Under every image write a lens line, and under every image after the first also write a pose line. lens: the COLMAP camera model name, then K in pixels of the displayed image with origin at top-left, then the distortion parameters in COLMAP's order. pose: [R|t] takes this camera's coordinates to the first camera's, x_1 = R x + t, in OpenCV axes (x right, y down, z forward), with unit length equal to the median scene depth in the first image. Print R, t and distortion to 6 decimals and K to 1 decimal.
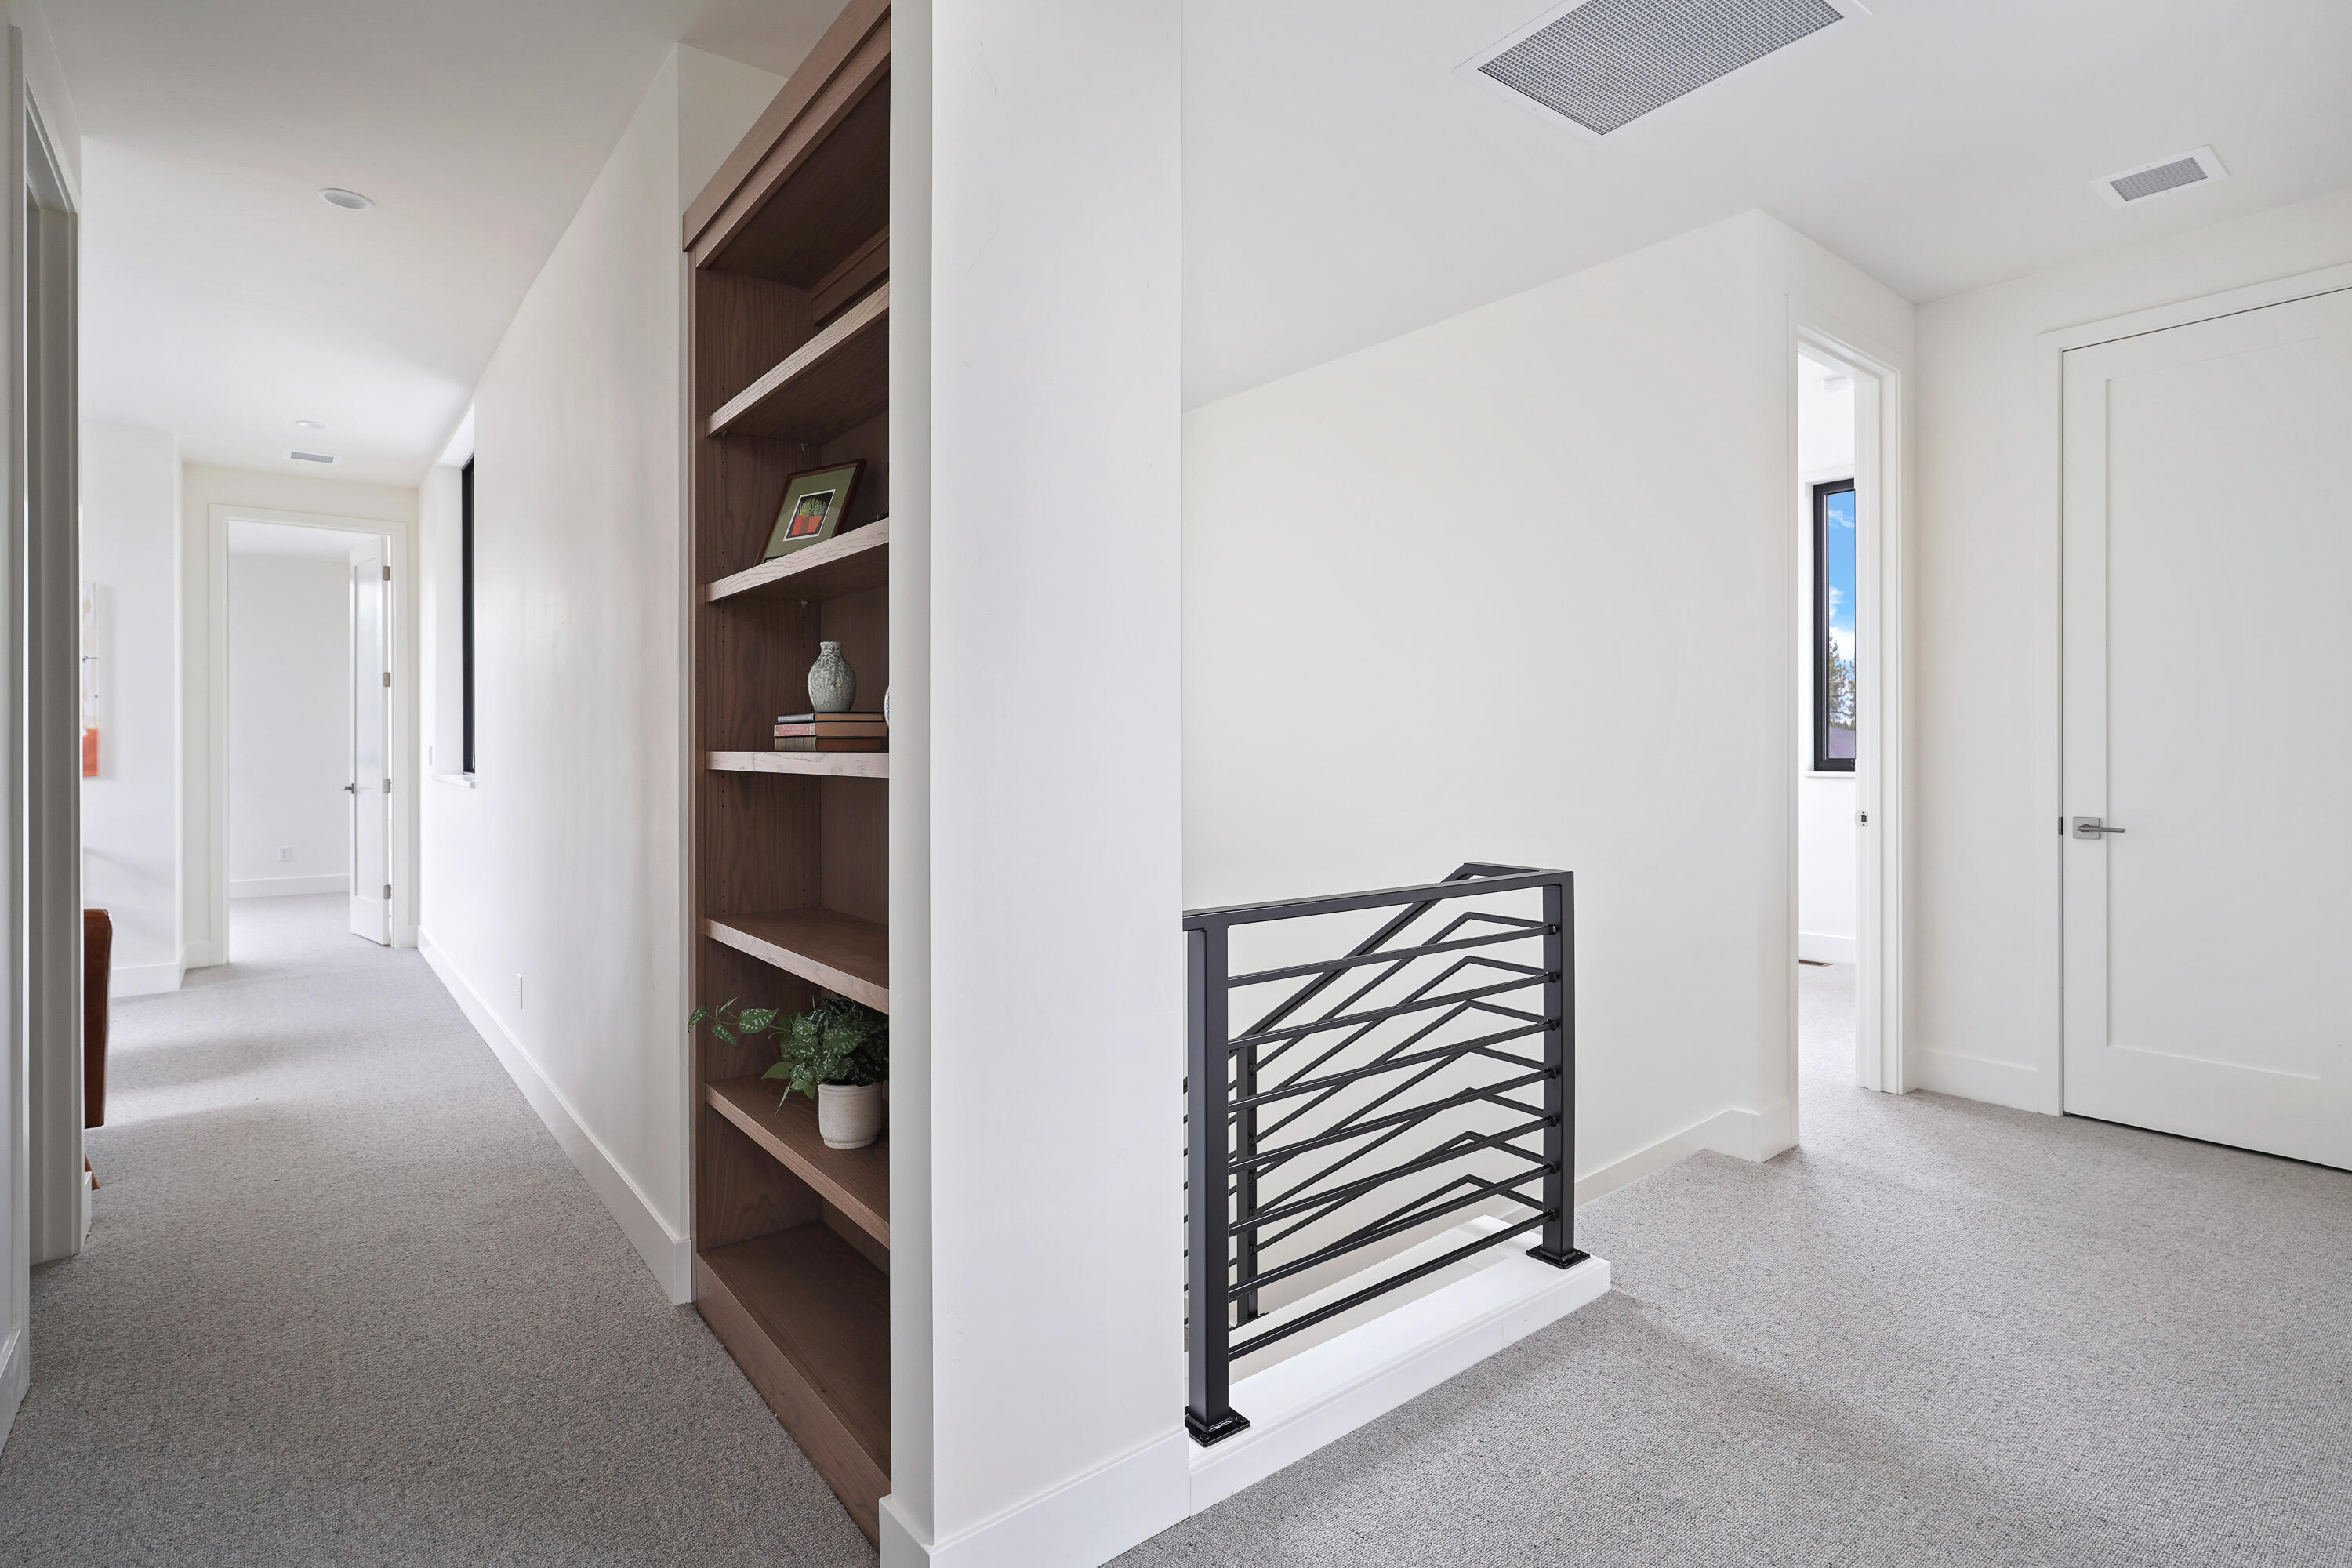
lens RADIAL K [[1130.2, 0, 1178.7], [0, 1130.2, 768.0], [0, 0, 1]] dist [0.001447, 0.000784]
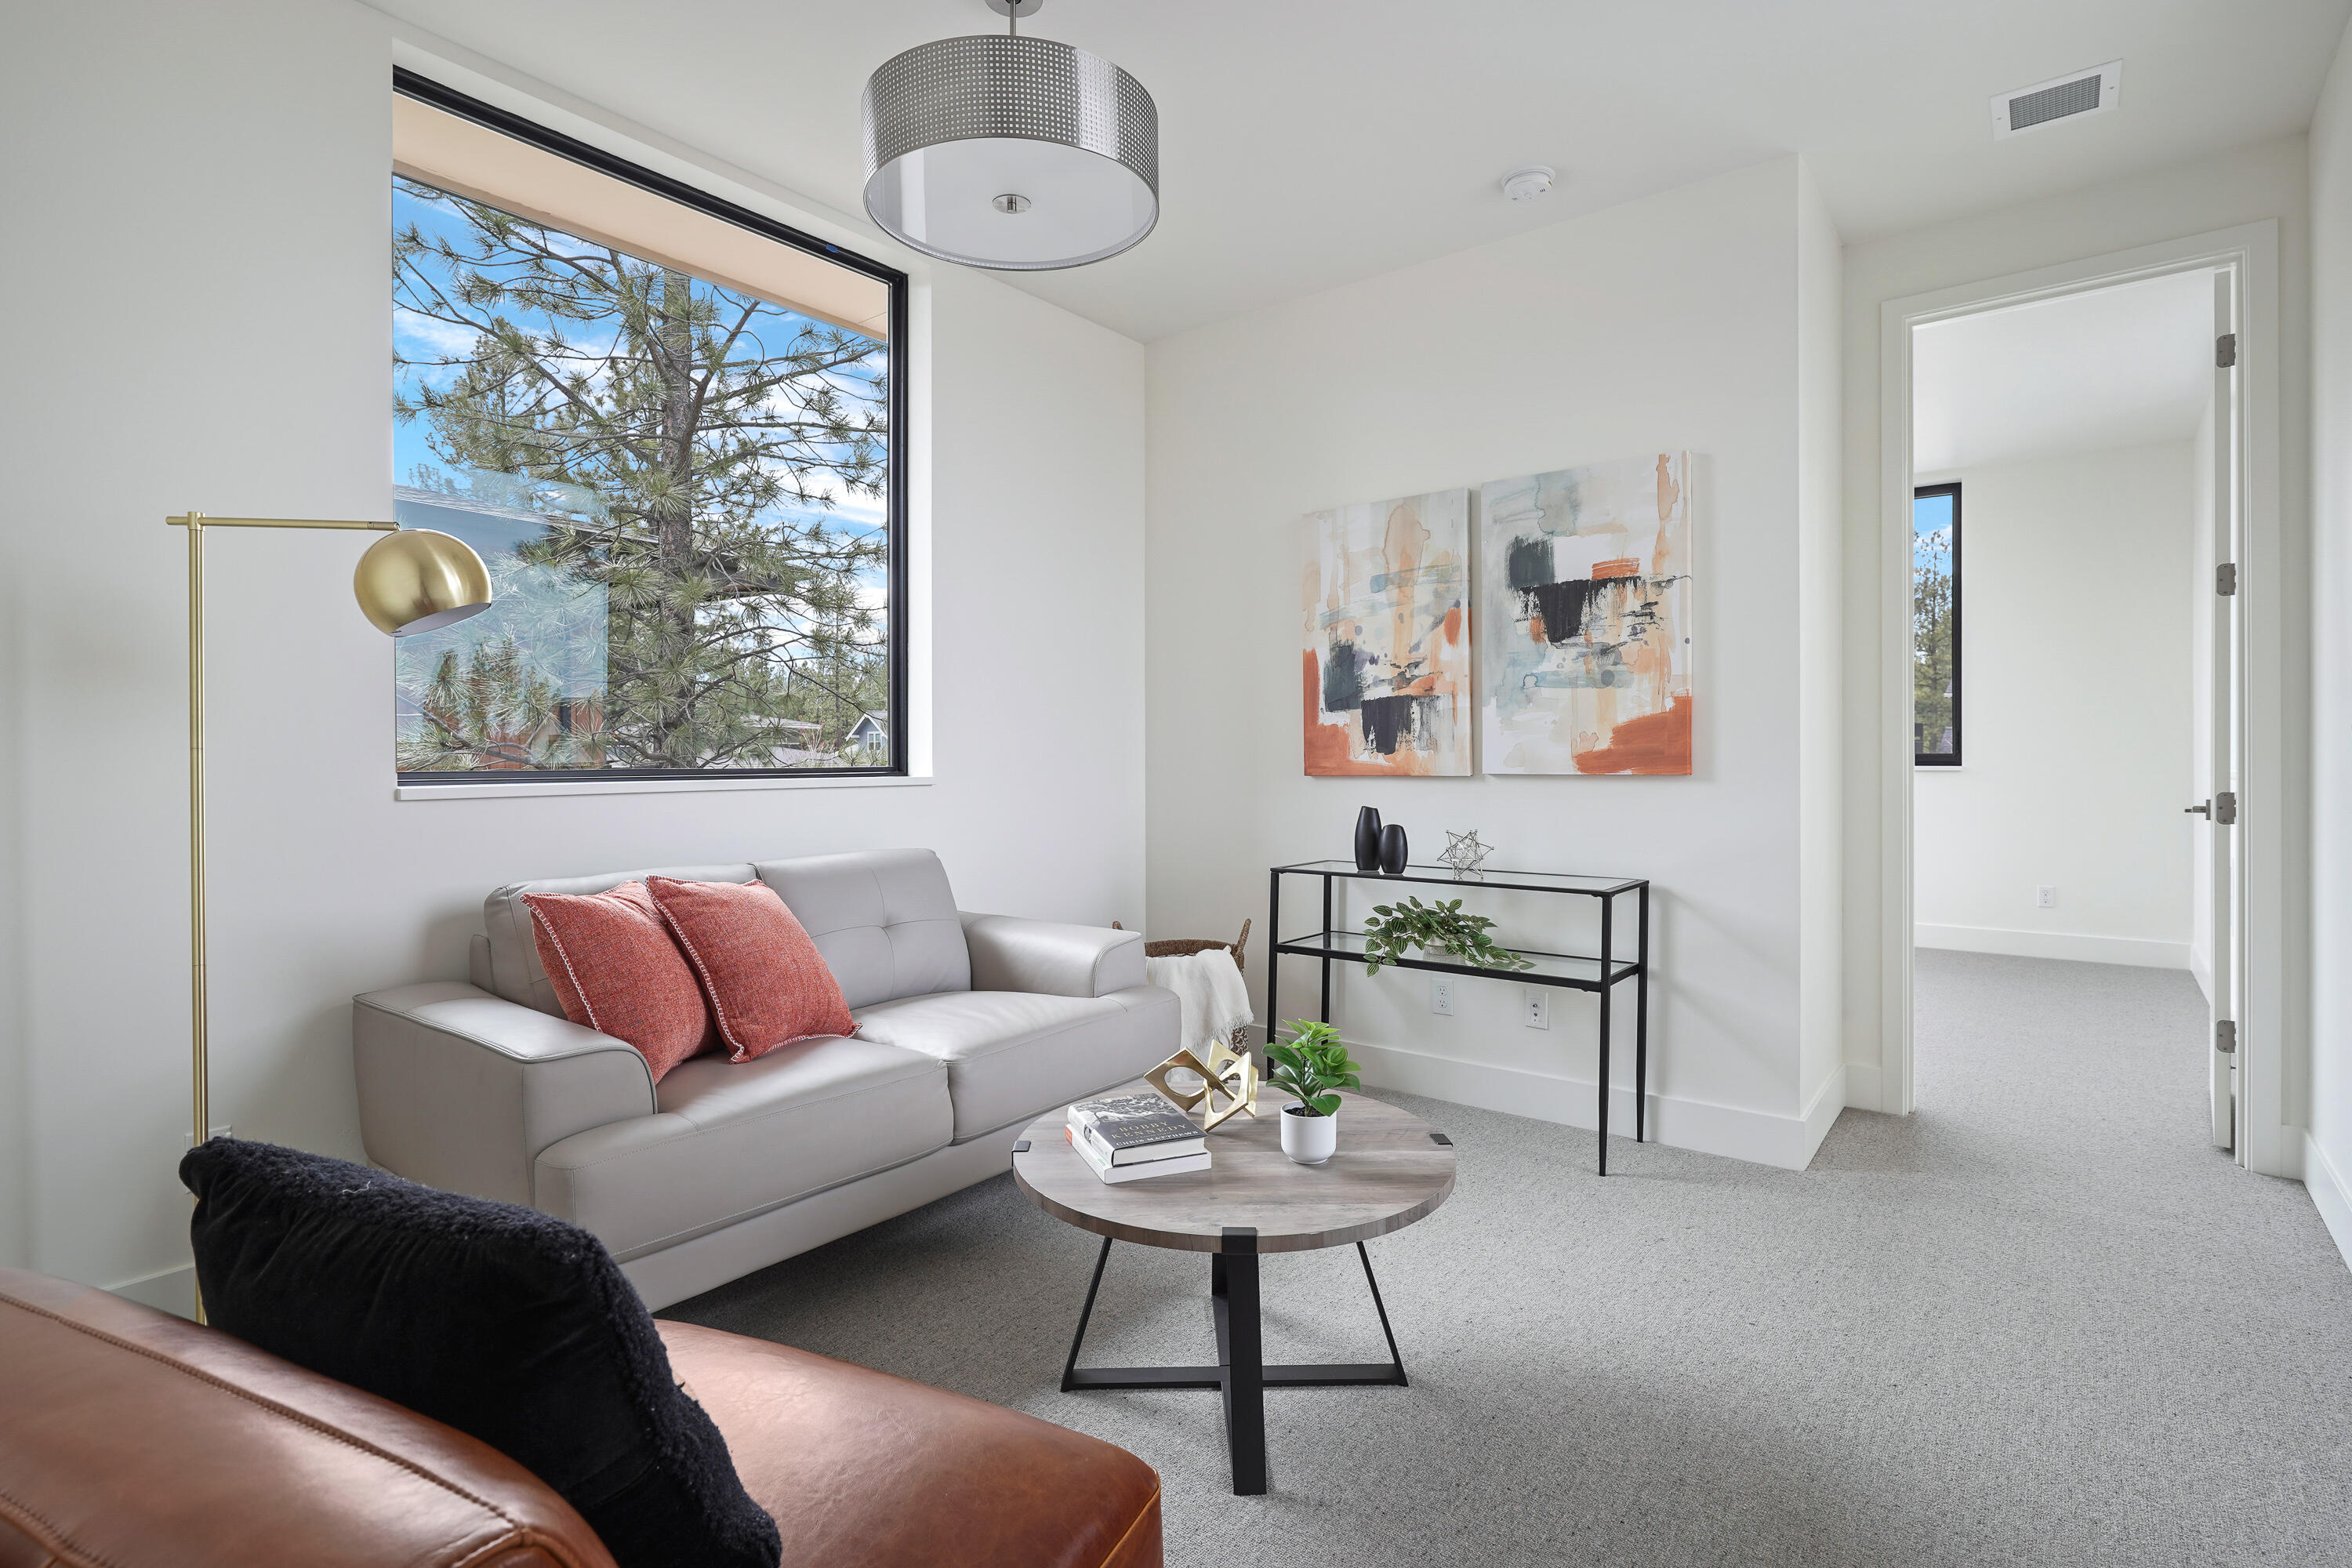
lens RADIAL K [[1130.2, 0, 1179.8], [0, 1130.2, 773.5], [0, 0, 1]] dist [0.001447, 0.000784]
pose [[0.223871, 0.008877, -0.974578, -0.351919], [-0.009490, 0.999931, 0.006928, 0.003020], [0.974573, 0.007698, 0.223939, 0.487803]]
